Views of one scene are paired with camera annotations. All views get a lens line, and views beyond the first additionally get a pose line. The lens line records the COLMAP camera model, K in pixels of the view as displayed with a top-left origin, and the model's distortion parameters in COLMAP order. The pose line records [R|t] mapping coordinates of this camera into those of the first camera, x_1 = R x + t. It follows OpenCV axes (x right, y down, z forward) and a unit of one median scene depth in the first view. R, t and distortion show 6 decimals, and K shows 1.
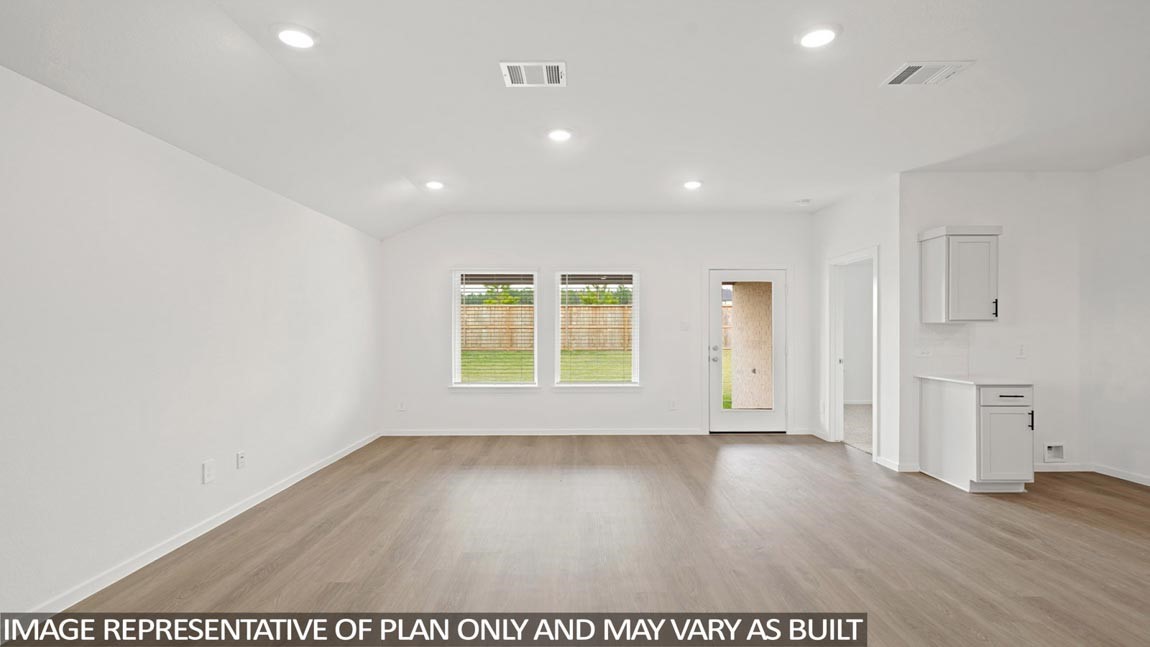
lens RADIAL K [[539.3, 0, 575.0], [0, 539.3, 327.3], [0, 0, 1]] dist [-0.000334, -0.000635]
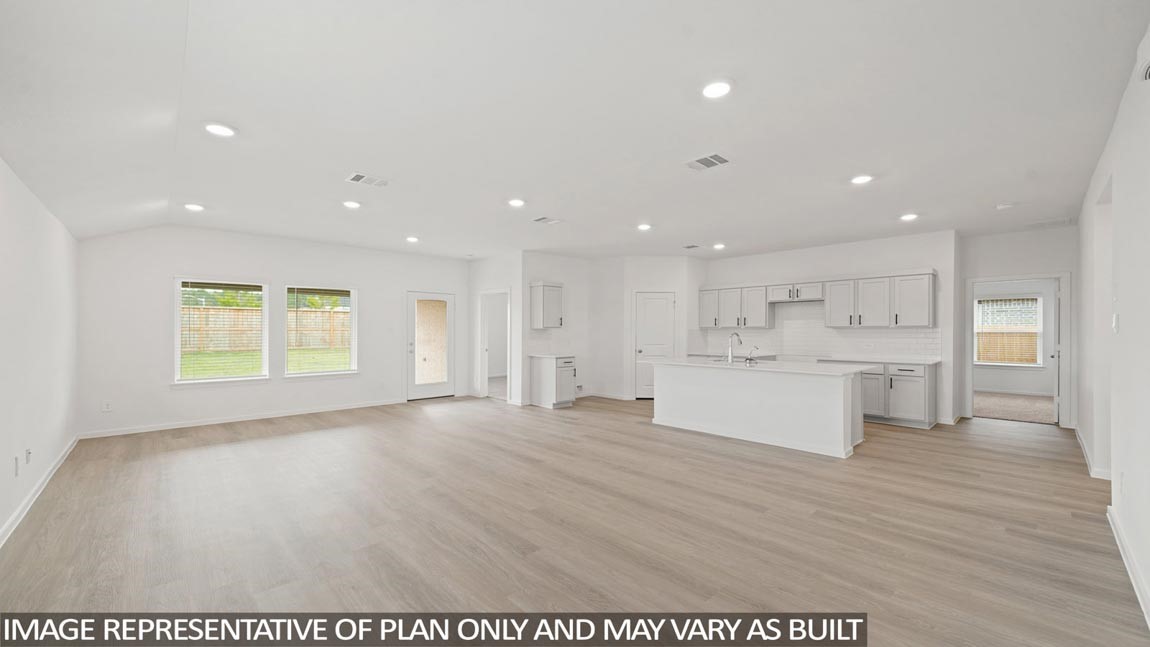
lens RADIAL K [[436.6, 0, 568.0], [0, 436.6, 328.3], [0, 0, 1]] dist [-0.003033, -0.000131]
pose [[0.738030, 0.006207, 0.674739, -0.336035], [-0.004019, 0.999980, -0.004803, -0.001459], [-0.674756, 0.000833, 0.738041, -0.268382]]
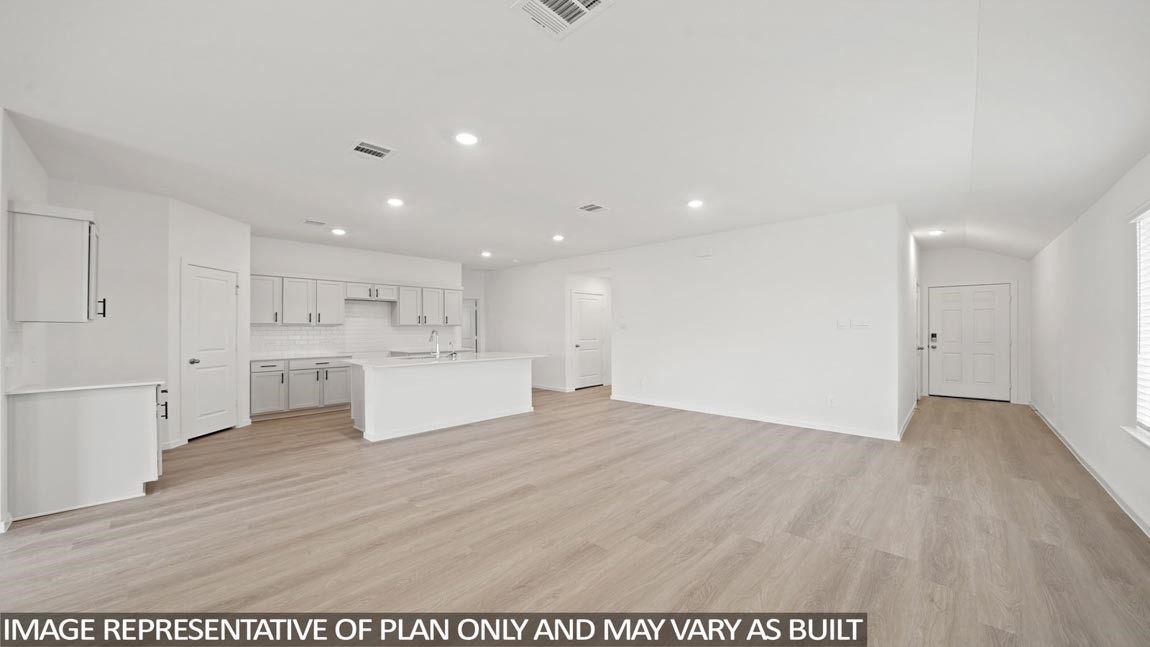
lens RADIAL K [[436.6, 0, 556.6], [0, 436.6, 328.8], [0, 0, 1]] dist [-0.003033, -0.000131]
pose [[-0.721896, 0.002356, 0.691997, -0.318214], [0.000197, 0.999995, -0.003198, 0.003753], [-0.692001, -0.002172, -0.721893, 0.929177]]
